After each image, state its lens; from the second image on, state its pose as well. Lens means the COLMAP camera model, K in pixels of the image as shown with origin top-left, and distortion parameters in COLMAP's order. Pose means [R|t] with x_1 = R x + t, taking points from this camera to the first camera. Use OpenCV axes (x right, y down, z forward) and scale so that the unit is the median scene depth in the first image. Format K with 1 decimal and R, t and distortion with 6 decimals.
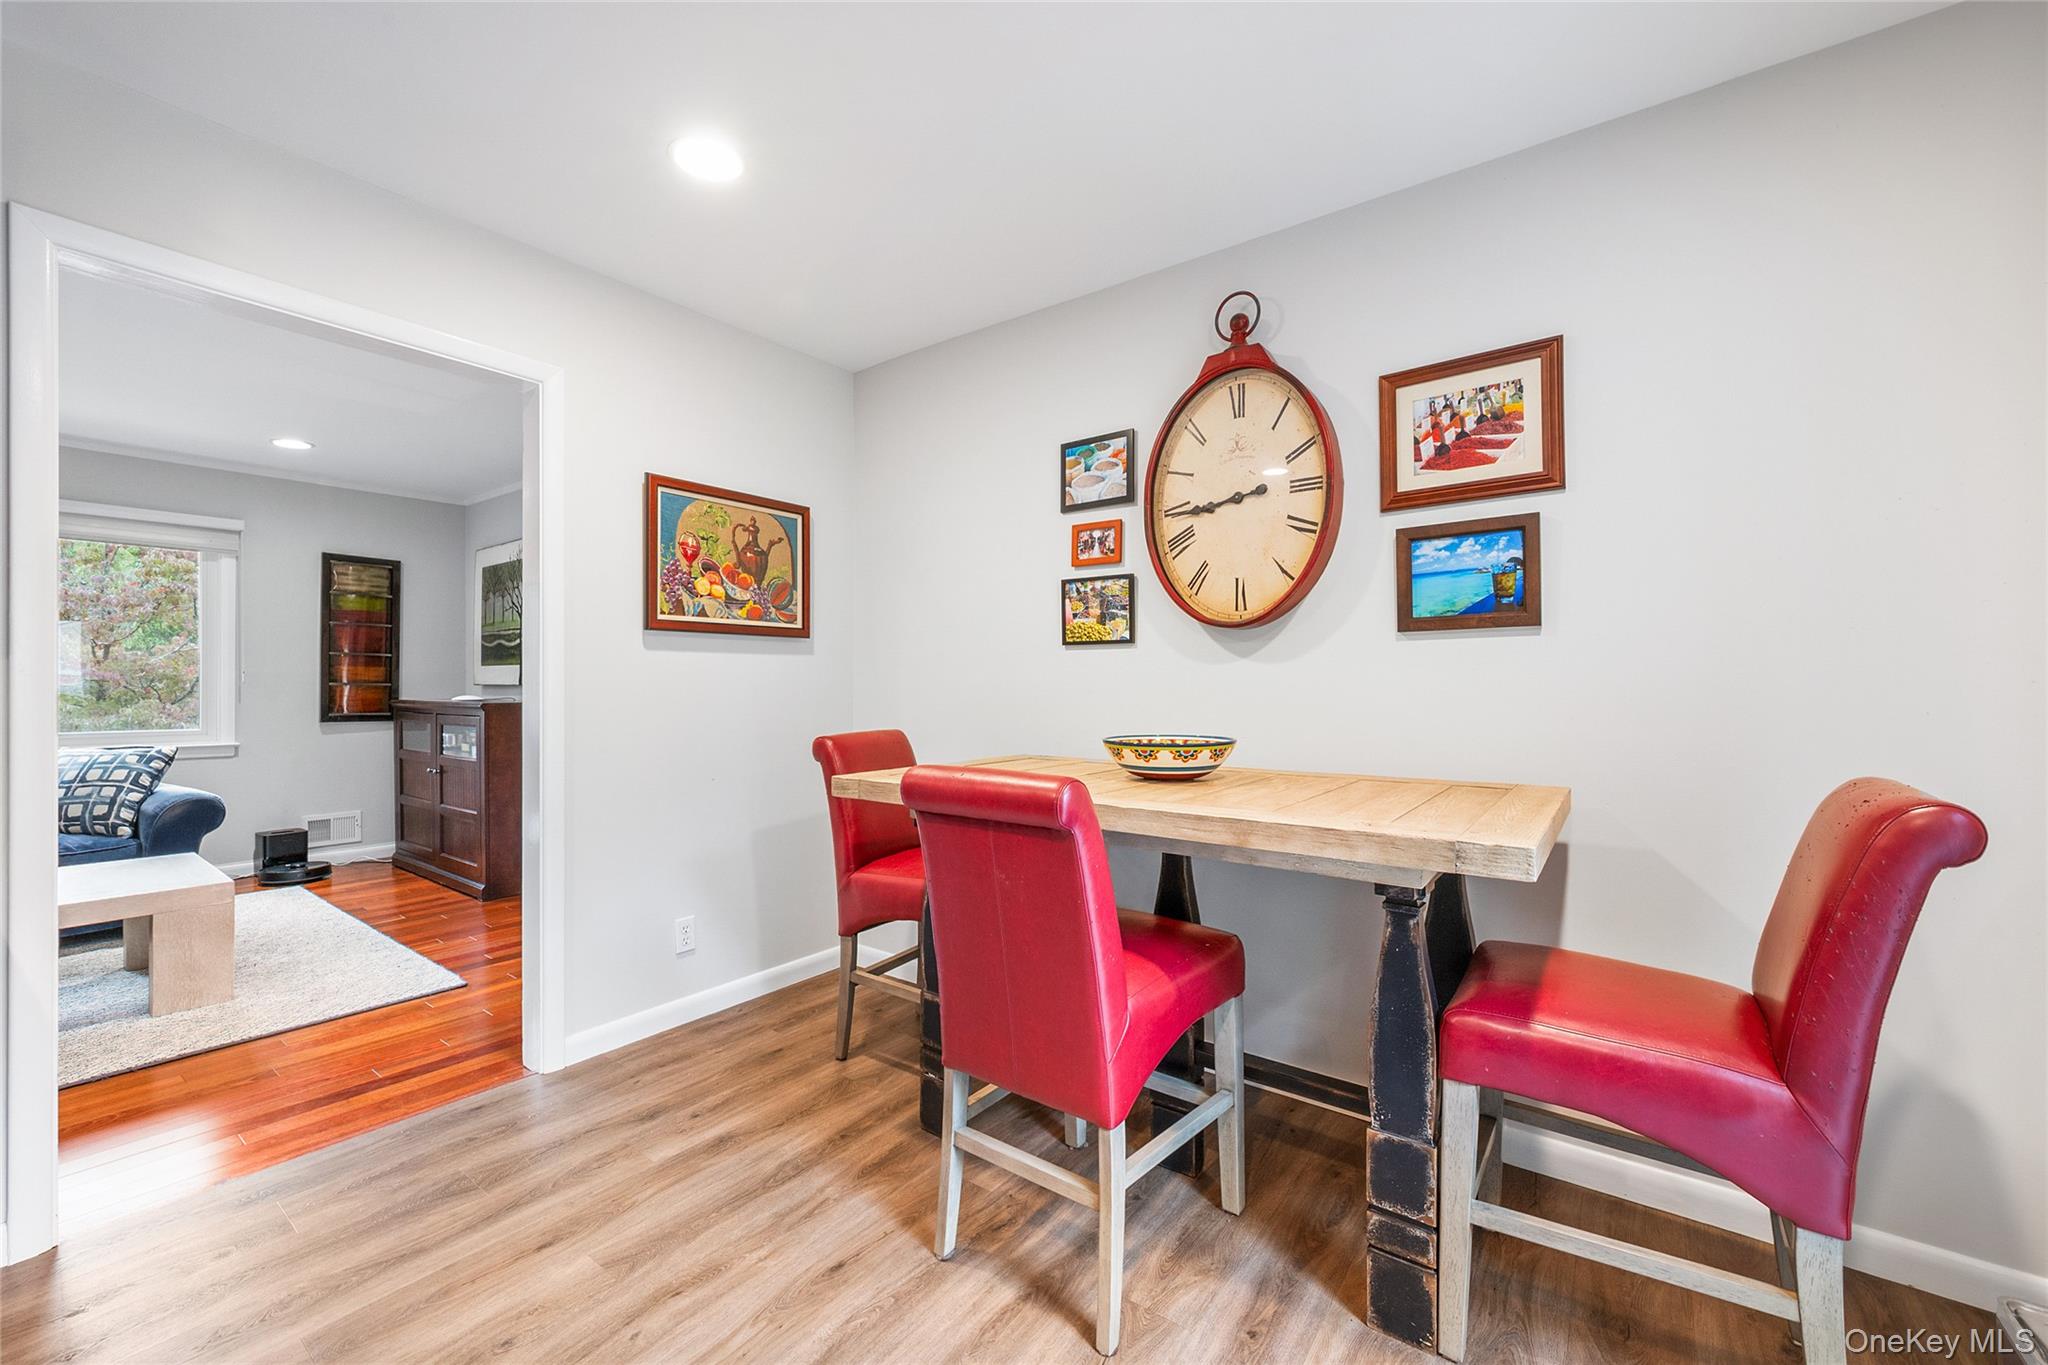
lens RADIAL K [[815.0, 0, 1022.0], [0, 815.0, 682.2], [0, 0, 1]] dist [0.002738, 0.000259]
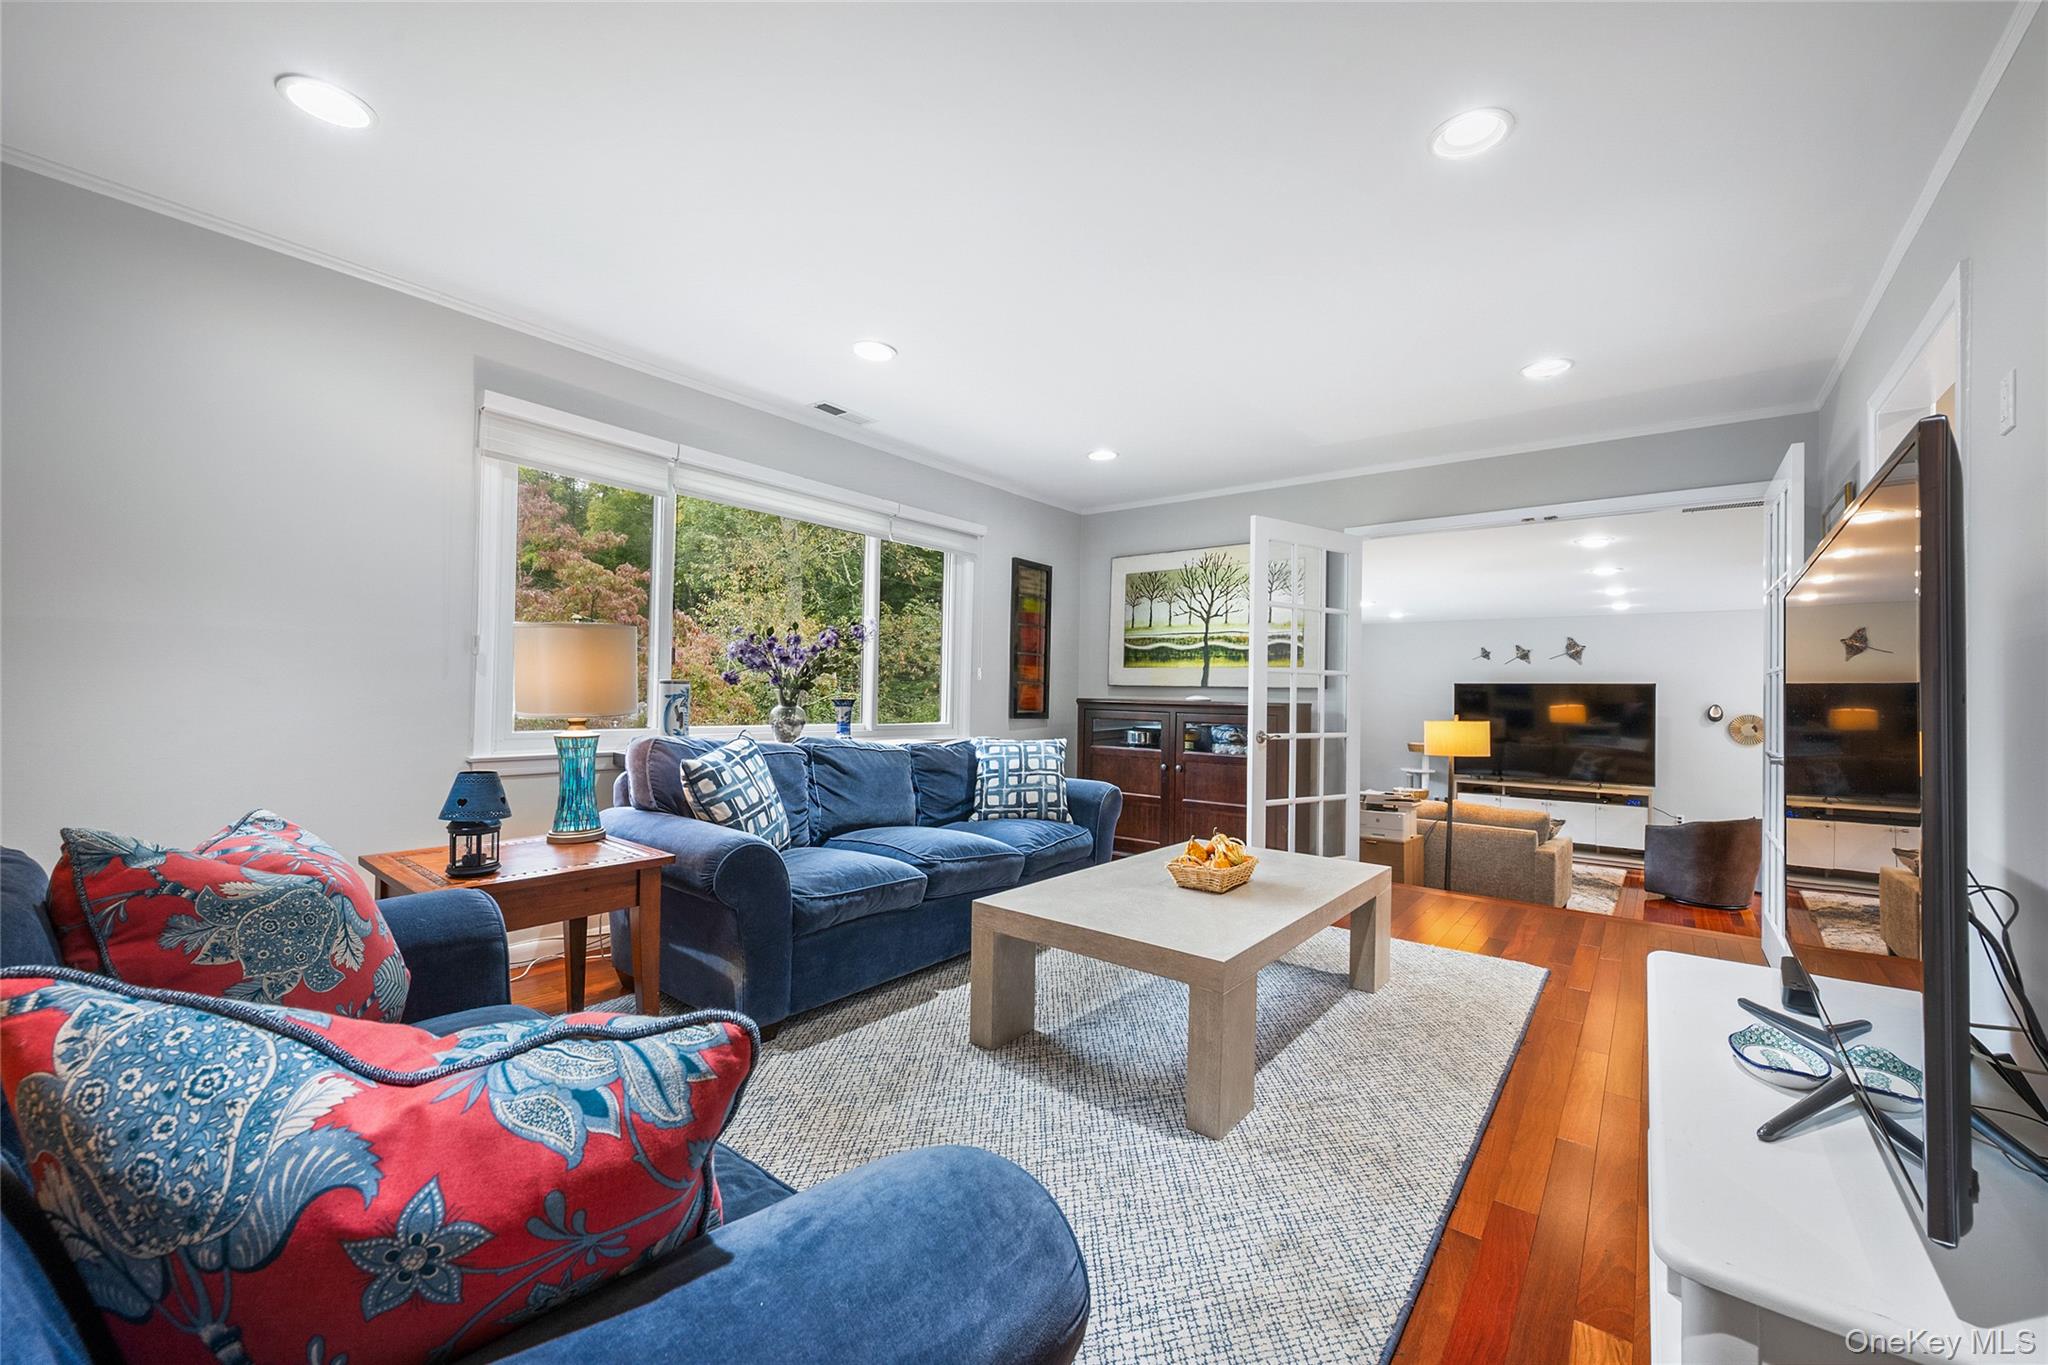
lens RADIAL K [[815.0, 0, 1024.9], [0, 815.0, 683.4], [0, 0, 1]] dist [0.002738, 0.000259]
pose [[0.999672, 0.024592, -0.007173, -1.157565], [-0.024667, 0.999640, -0.010527, 0.019819], [0.006912, 0.010700, 0.999919, -0.064255]]
